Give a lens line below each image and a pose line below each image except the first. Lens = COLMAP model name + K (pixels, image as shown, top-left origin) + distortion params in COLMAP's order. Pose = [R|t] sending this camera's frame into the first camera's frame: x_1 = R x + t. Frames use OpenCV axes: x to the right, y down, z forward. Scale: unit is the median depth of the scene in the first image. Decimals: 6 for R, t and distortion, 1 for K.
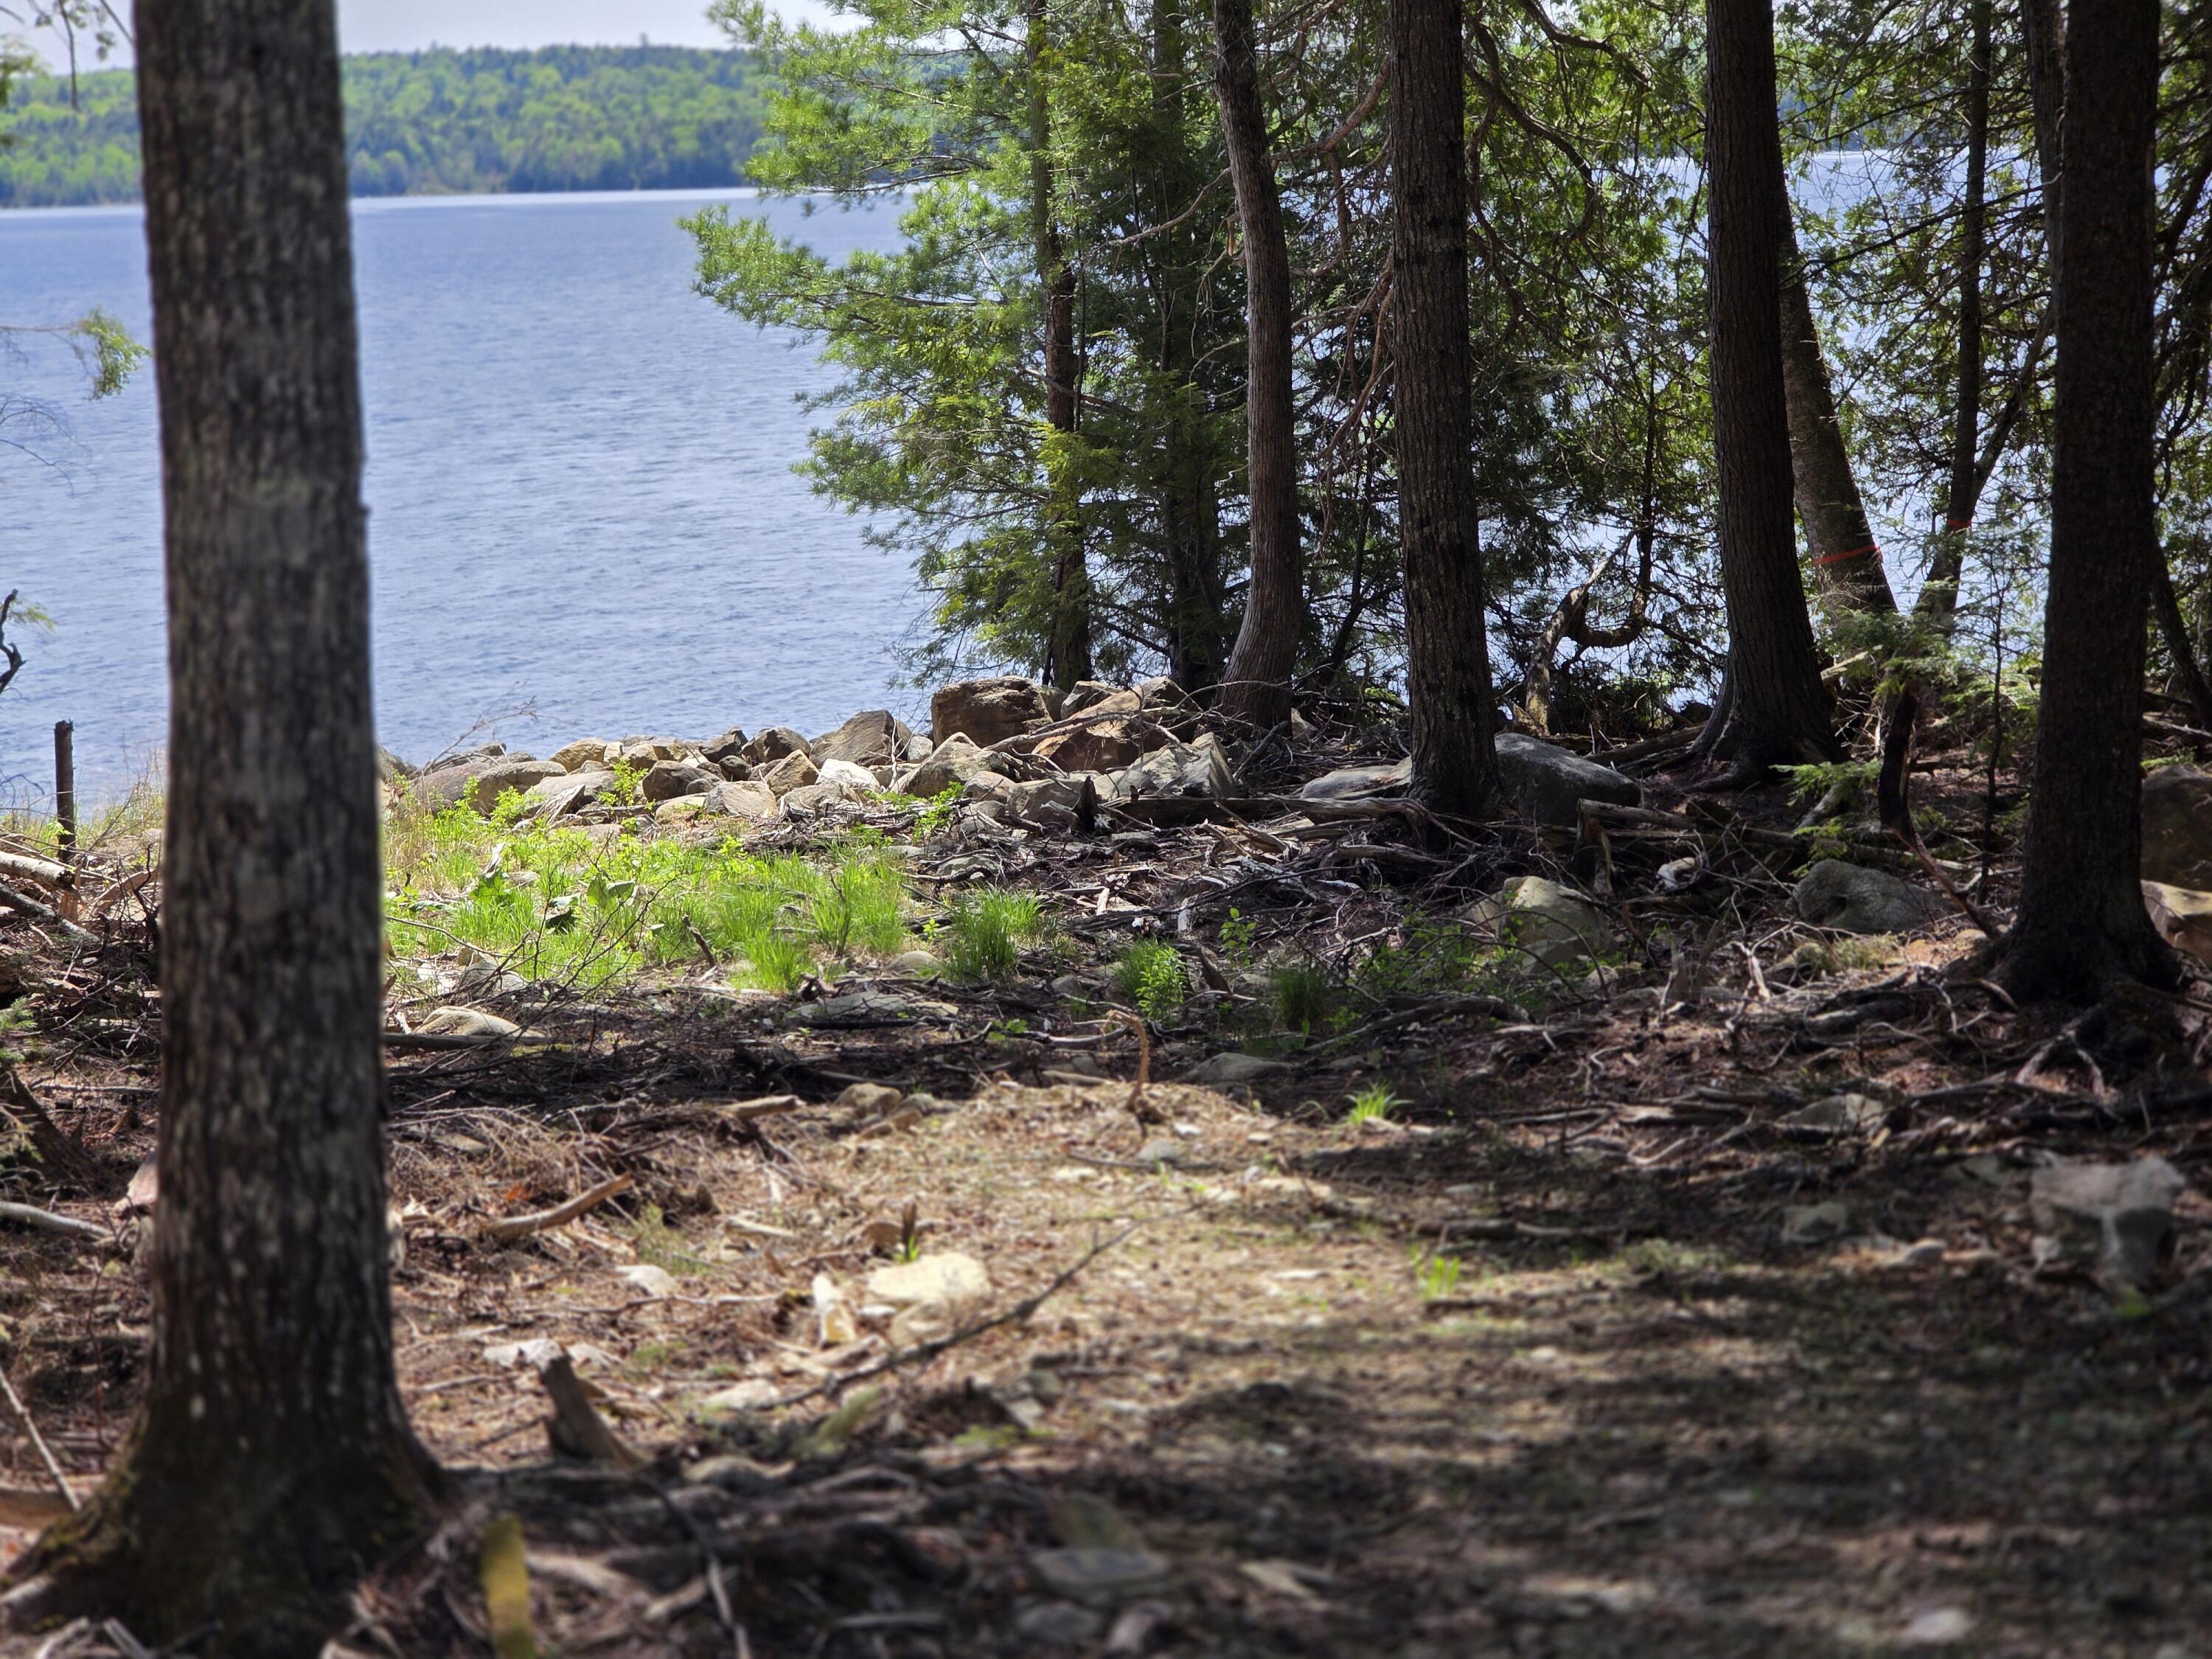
lens RADIAL K [[7435.6, 0, 1099.9], [0, 7435.6, 831.1], [0, 0, 1]] dist [0.195427, 0.000000]
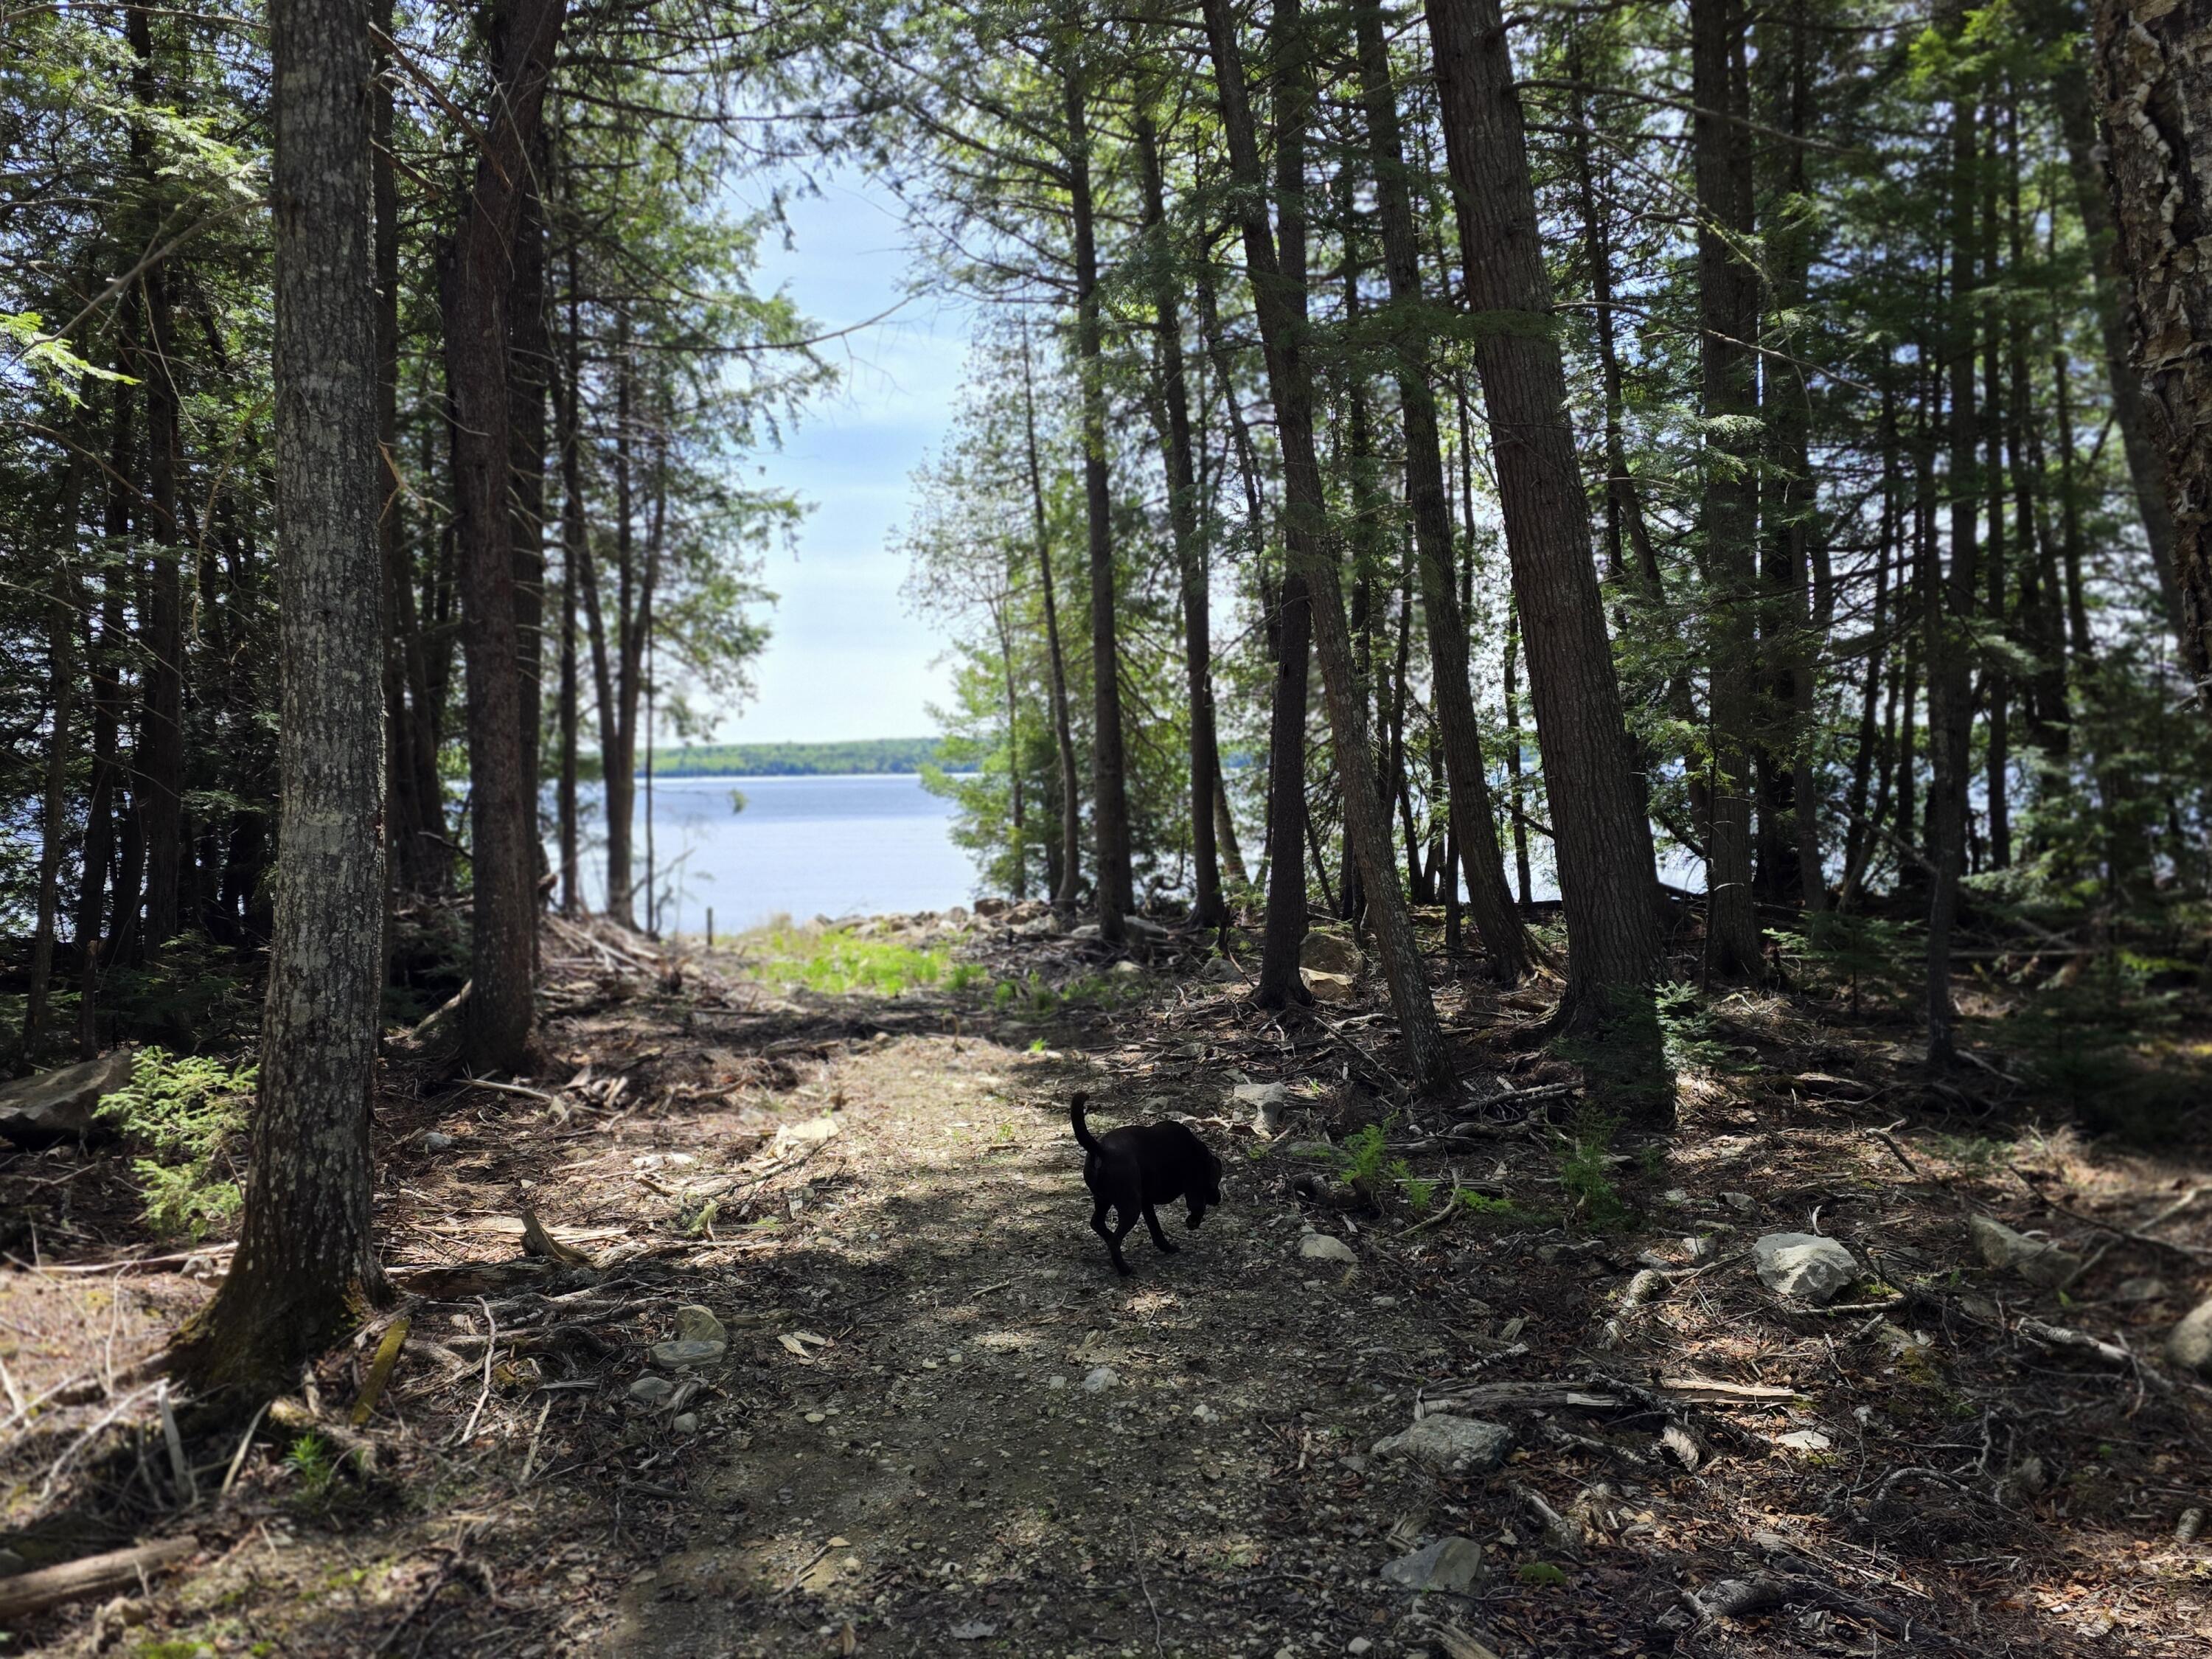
lens RADIAL K [[1807.5, 0, 1115.8], [0, 1807.5, 823.5], [0, 0, 1]] dist [0.065786, 0.001601]
pose [[0.999856, 0.013665, 0.010040, 0.035767], [-0.013039, 0.998115, -0.059967, -0.005360], [-0.010840, 0.059828, 0.998150, 0.160048]]
